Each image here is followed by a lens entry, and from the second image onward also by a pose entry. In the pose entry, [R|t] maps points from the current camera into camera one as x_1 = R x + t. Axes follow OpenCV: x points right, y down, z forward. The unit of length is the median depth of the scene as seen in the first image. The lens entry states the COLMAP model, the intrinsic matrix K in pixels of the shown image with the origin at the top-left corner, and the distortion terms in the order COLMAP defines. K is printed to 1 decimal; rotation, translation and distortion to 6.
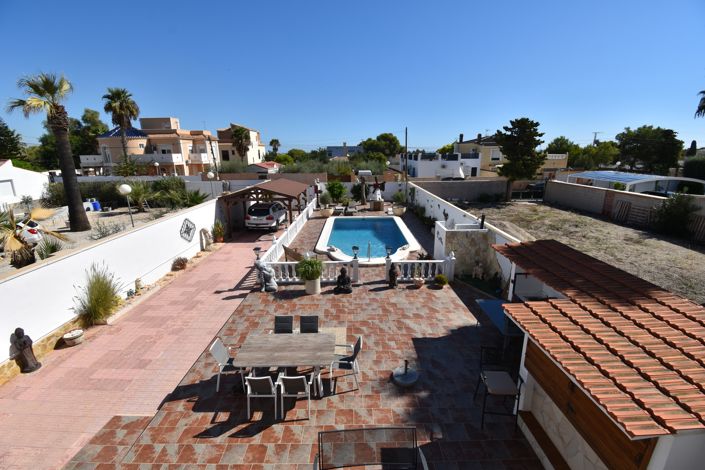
lens RADIAL K [[310.6, 0, 352.6], [0, 310.6, 236.4], [0, 0, 1]] dist [0.007671, -0.016577]
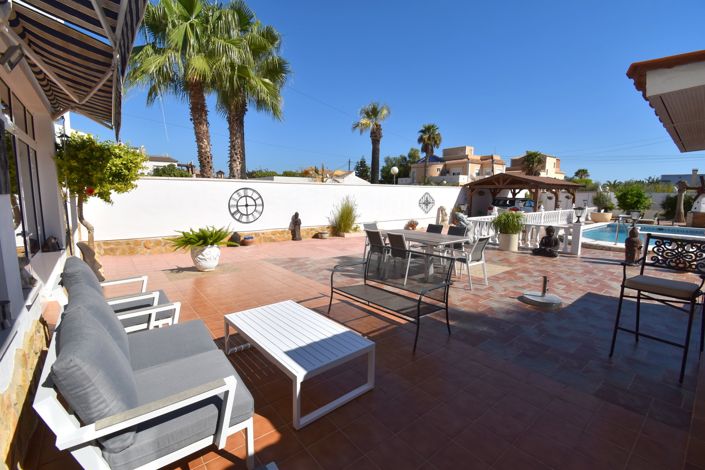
lens RADIAL K [[310.6, 0, 352.7], [0, 310.6, 232.8], [0, 0, 1]] dist [0.007671, -0.016577]
pose [[0.629154, 0.110490, -0.769388, 0.111478], [-0.216595, 0.975559, -0.037020, 0.107103], [0.746493, 0.189937, 0.637709, 0.042038]]
